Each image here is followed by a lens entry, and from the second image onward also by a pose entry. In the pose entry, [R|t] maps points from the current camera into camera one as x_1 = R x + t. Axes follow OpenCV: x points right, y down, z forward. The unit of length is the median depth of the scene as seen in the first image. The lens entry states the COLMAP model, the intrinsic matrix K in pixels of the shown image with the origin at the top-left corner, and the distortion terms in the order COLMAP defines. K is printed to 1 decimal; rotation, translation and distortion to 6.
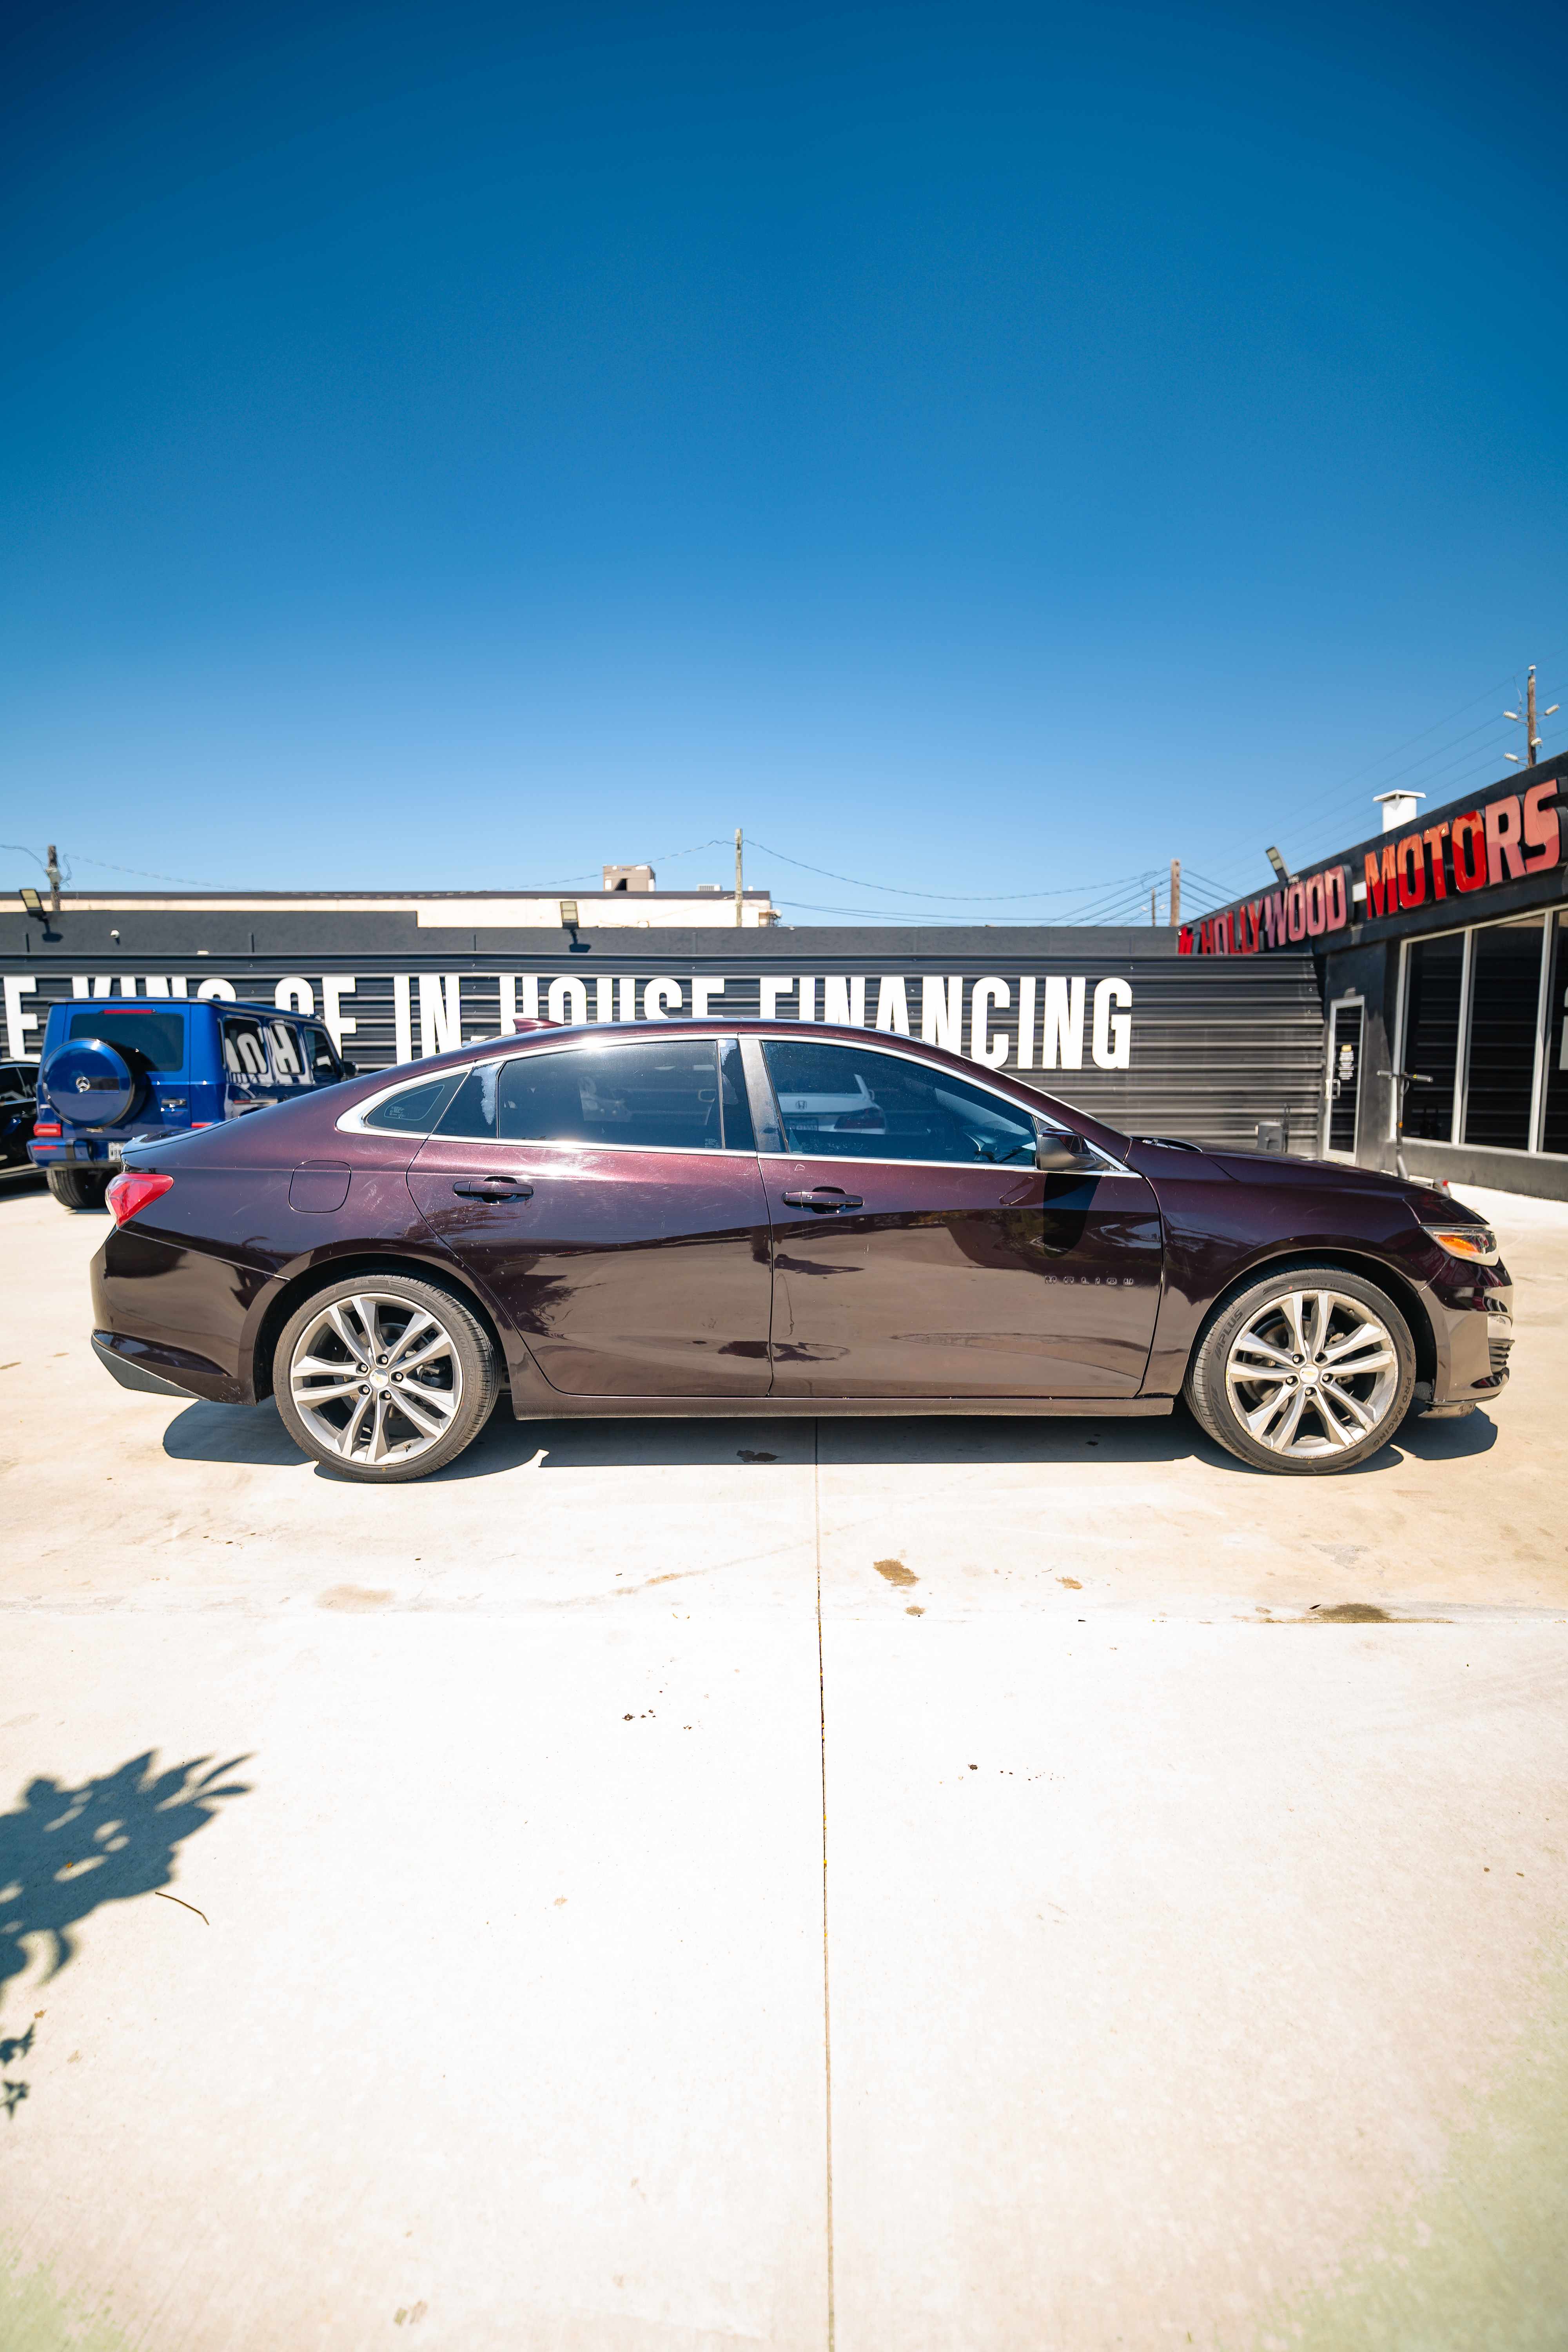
lens RADIAL K [[1093.2, 0, 776.7], [0, 1093.2, 1188.6], [0, 0, 1]] dist [-0.001374, -0.001703]
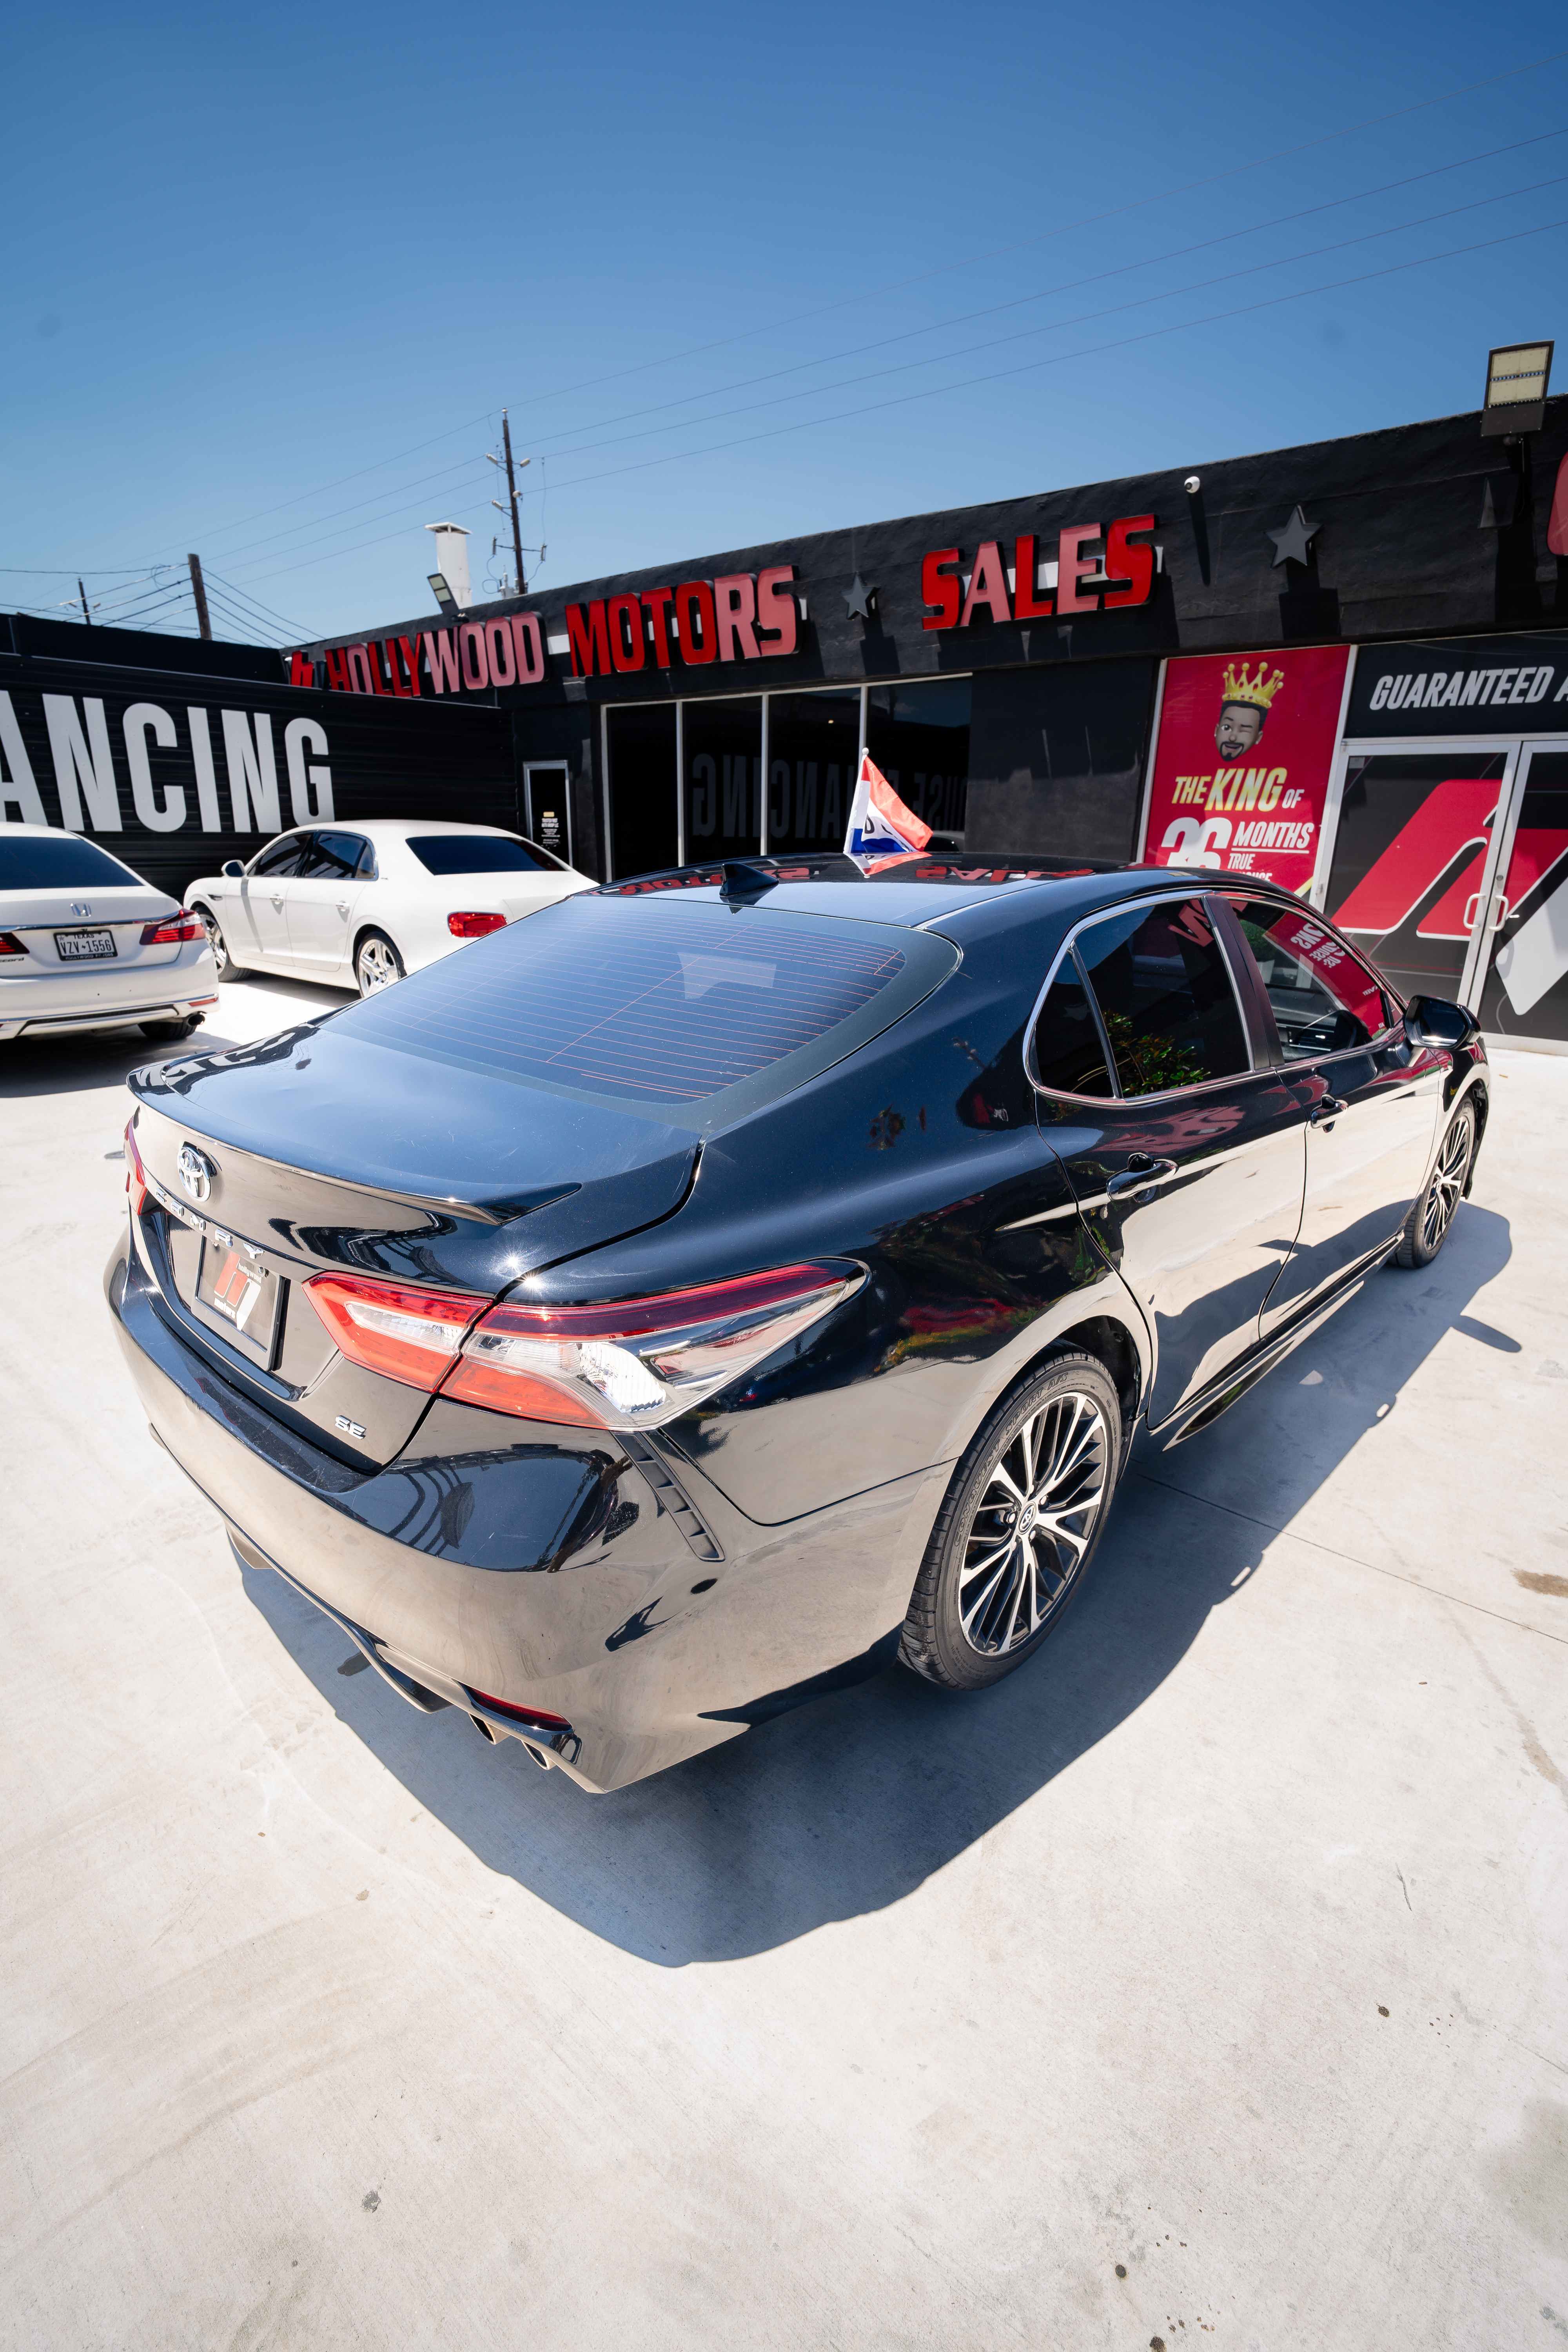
lens RADIAL K [[1096.7, 0, 780.5], [0, 1096.7, 1186.3], [0, 0, 1]] dist [-0.003606, -0.000321]
pose [[0.631158, -0.233081, 0.739806, -0.154649], [0.063077, 0.966048, 0.250546, -0.037972], [-0.773085, -0.111470, 0.624431, 0.179371]]
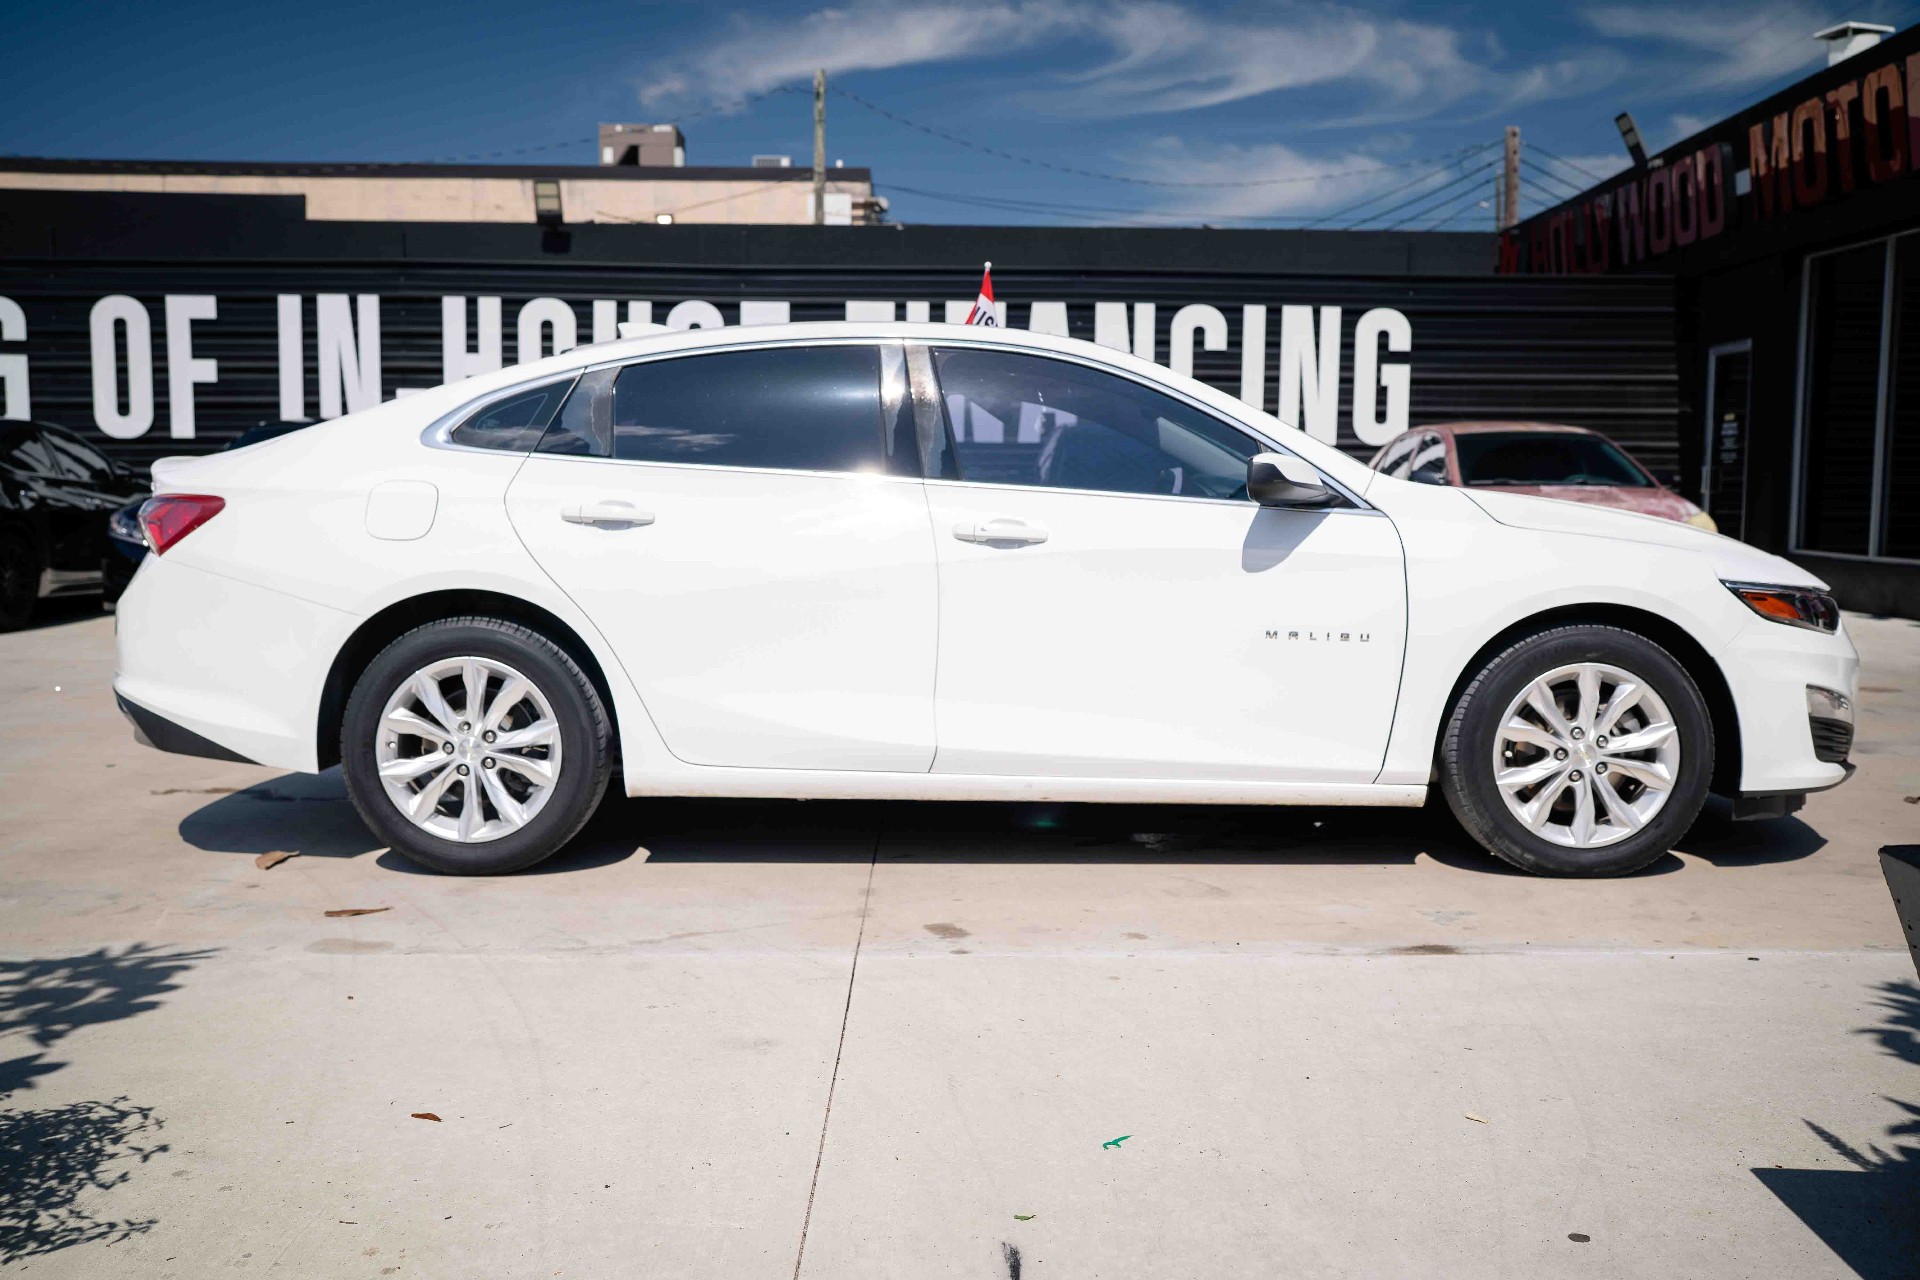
lens RADIAL K [[1852.1, 0, 954.7], [0, 1852.1, 641.2], [0, 0, 1]] dist [-0.063973, 0.194398]
pose [[0.999351, 0.002902, 0.035898, 0.011082], [-0.002376, 0.999889, -0.014684, 0.024908], [-0.035937, 0.014589, 0.999248, -0.097921]]
